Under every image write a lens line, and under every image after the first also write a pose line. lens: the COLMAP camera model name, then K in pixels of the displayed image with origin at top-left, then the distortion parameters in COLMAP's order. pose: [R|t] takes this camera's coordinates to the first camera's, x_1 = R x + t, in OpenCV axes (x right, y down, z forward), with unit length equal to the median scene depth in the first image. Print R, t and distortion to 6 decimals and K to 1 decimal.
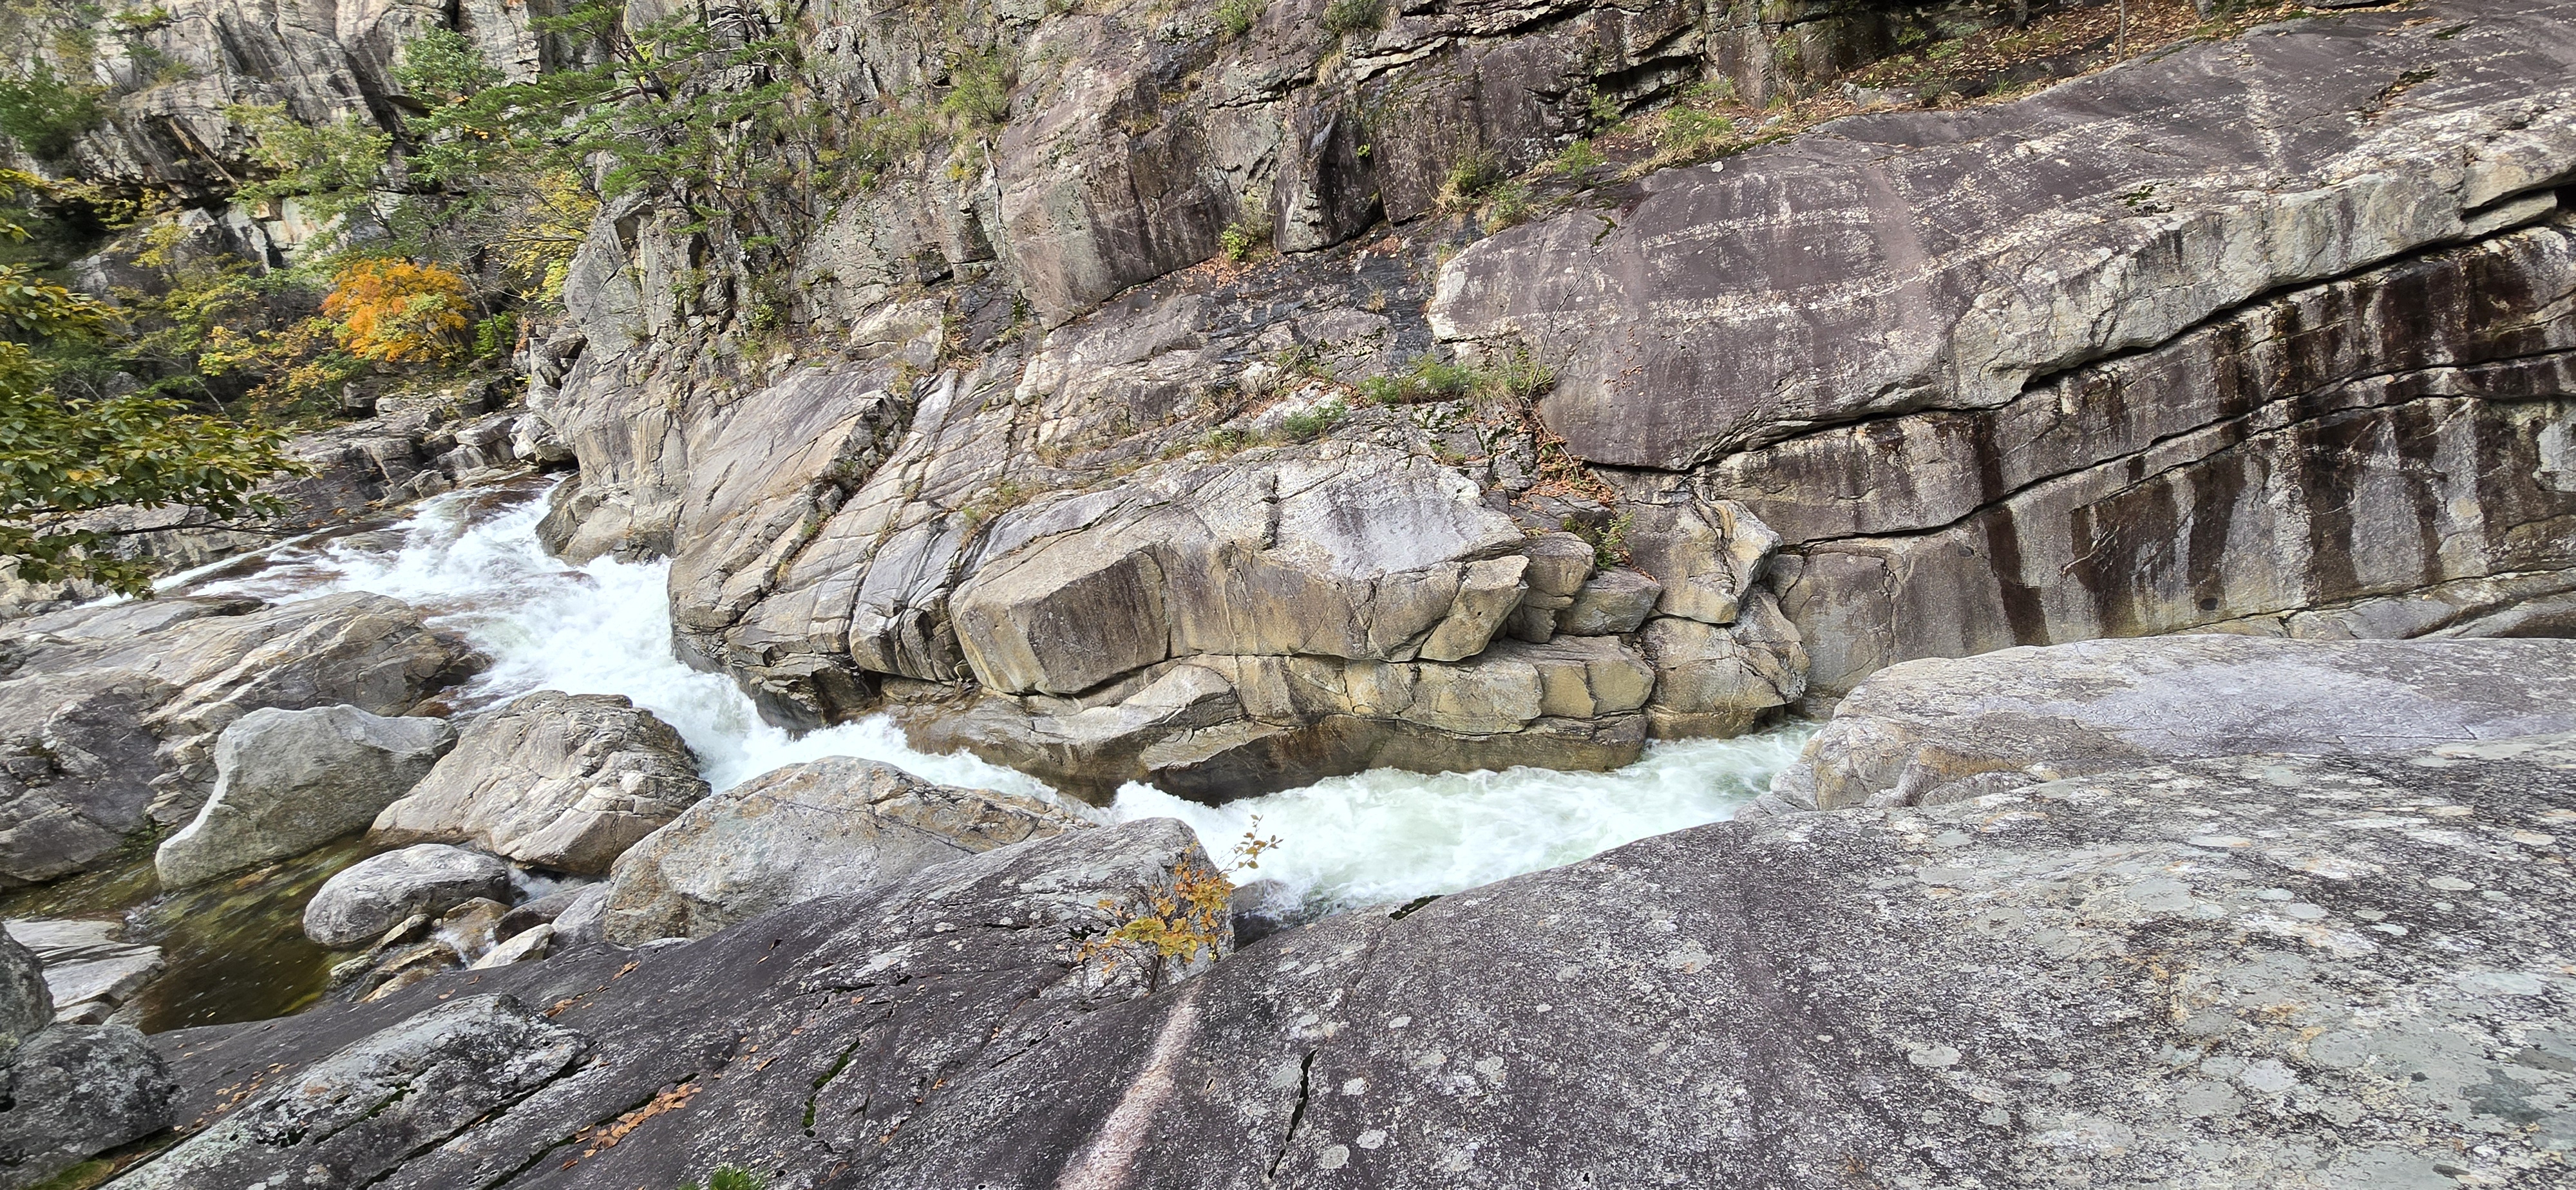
lens RADIAL K [[1043.4, 0, 1279.7], [0, 1043.4, 598.2], [0, 0, 1]] dist [0.000402, 0.000302]
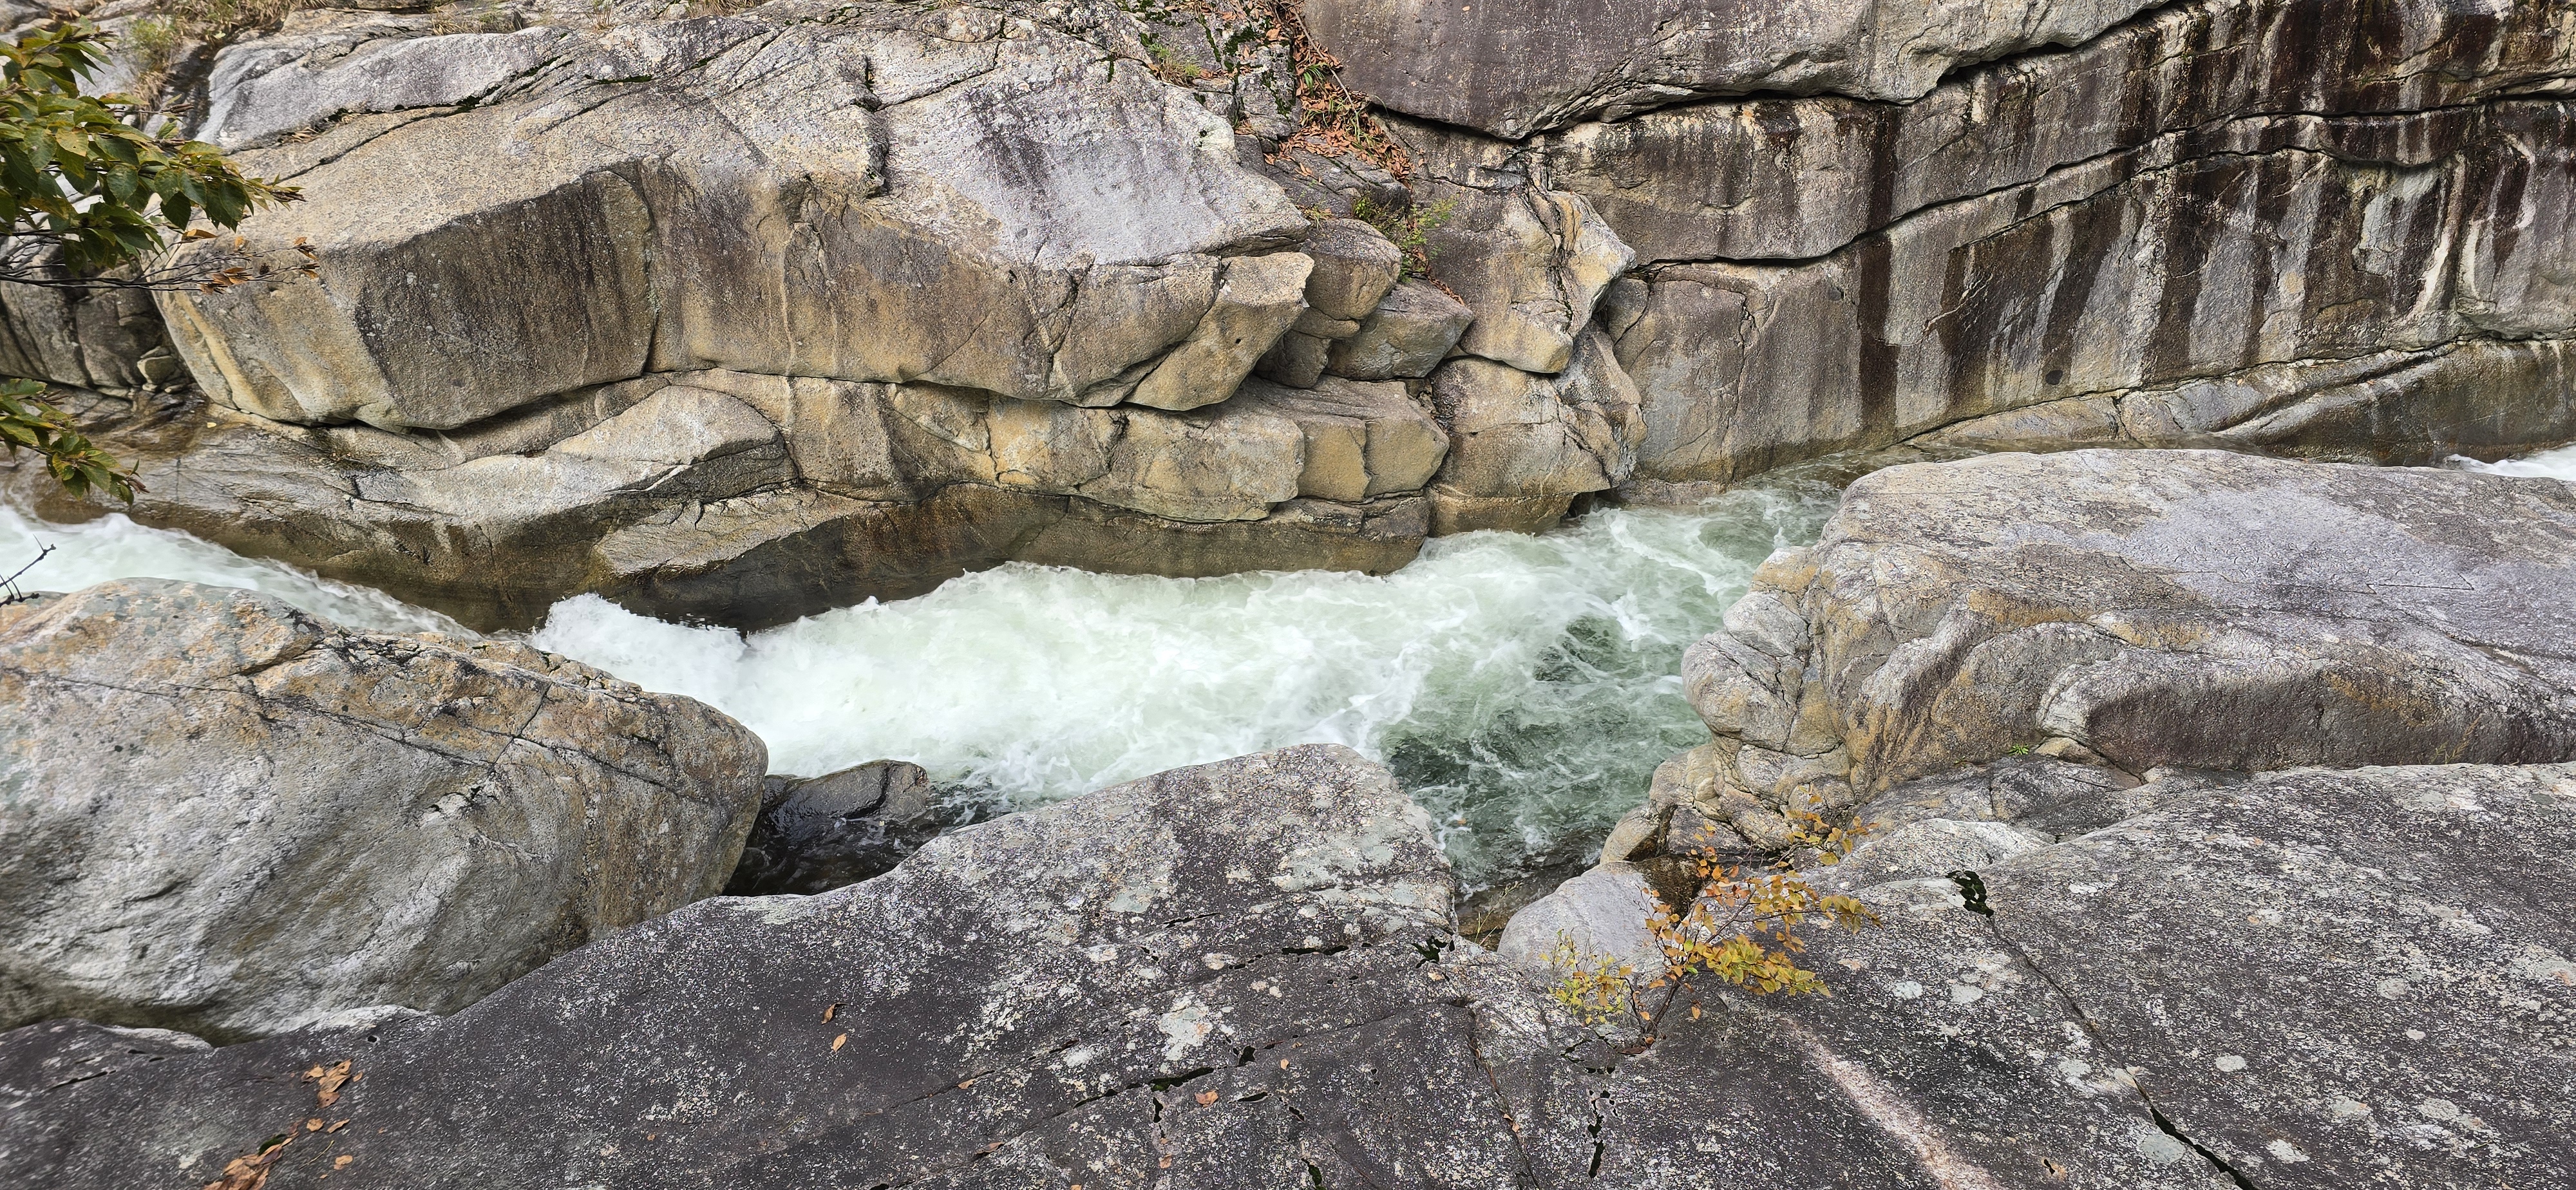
lens RADIAL K [[1702.6, 0, 1294.8], [0, 1702.6, 570.6], [0, 0, 1]] dist [0.062134, -0.036941]
pose [[0.895901, -0.003095, 0.444243, -0.202683], [-0.083503, 0.980979, 0.175235, -0.027122], [-0.436336, -0.194088, 0.878602, 0.034196]]
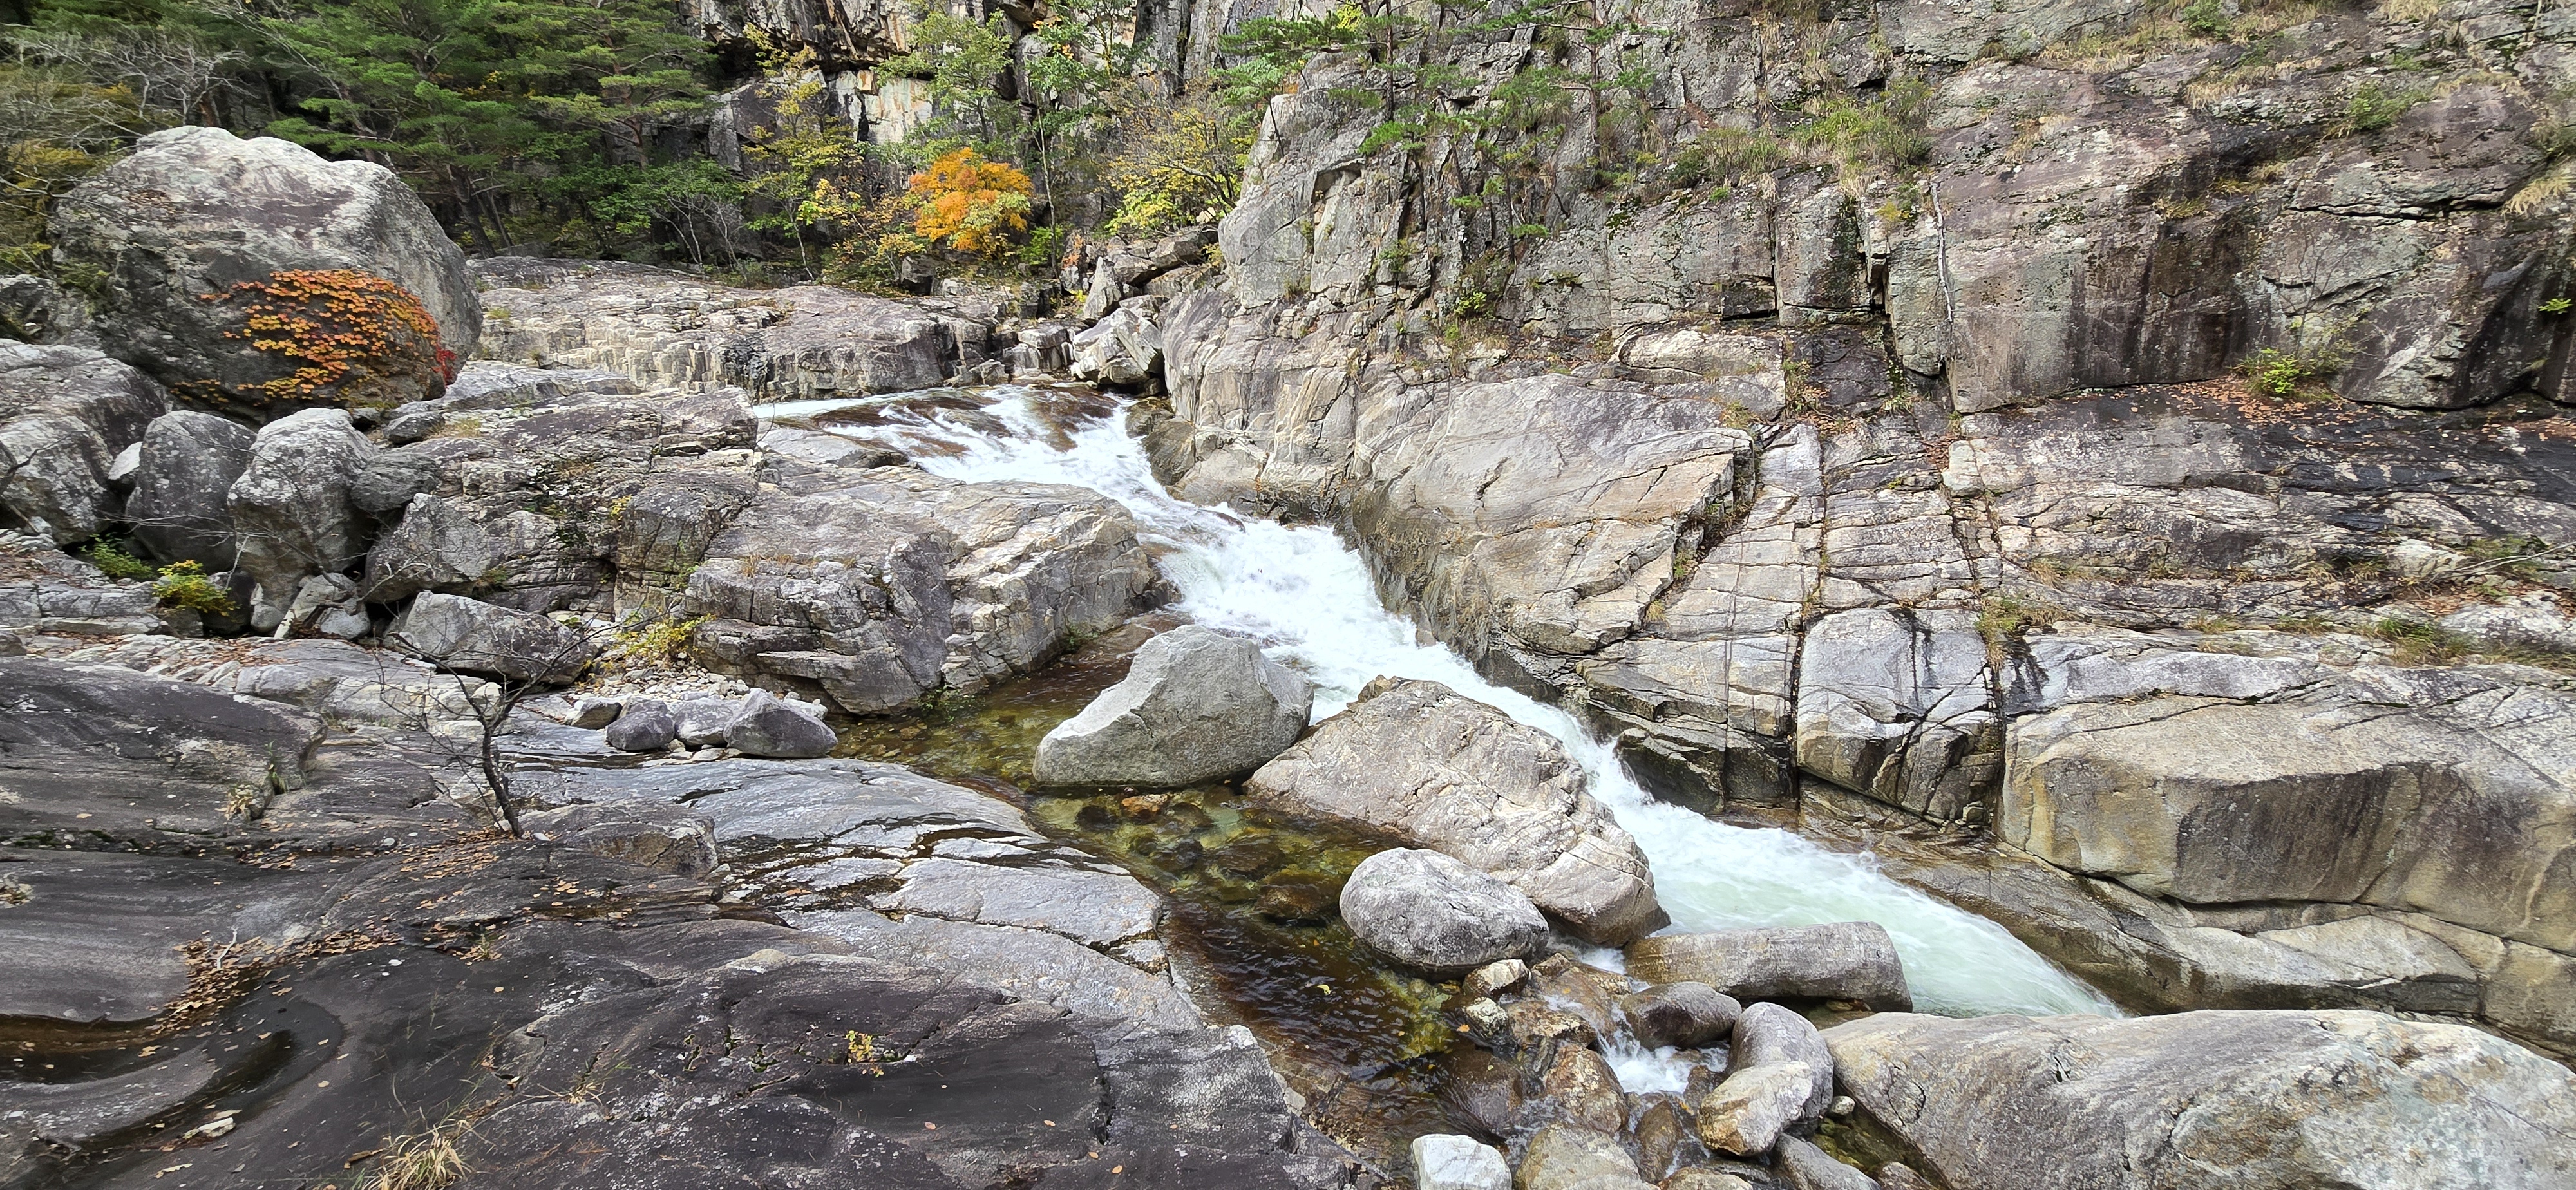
lens RADIAL K [[1043.4, 0, 1290.1], [0, 1043.4, 600.8], [0, 0, 1]] dist [0.000402, 0.000302]
pose [[0.947118, 0.277655, -0.160857, -0.781925], [-0.282148, 0.959356, -0.005328, 0.069769], [0.152840, 0.050432, 0.986963, 0.111345]]
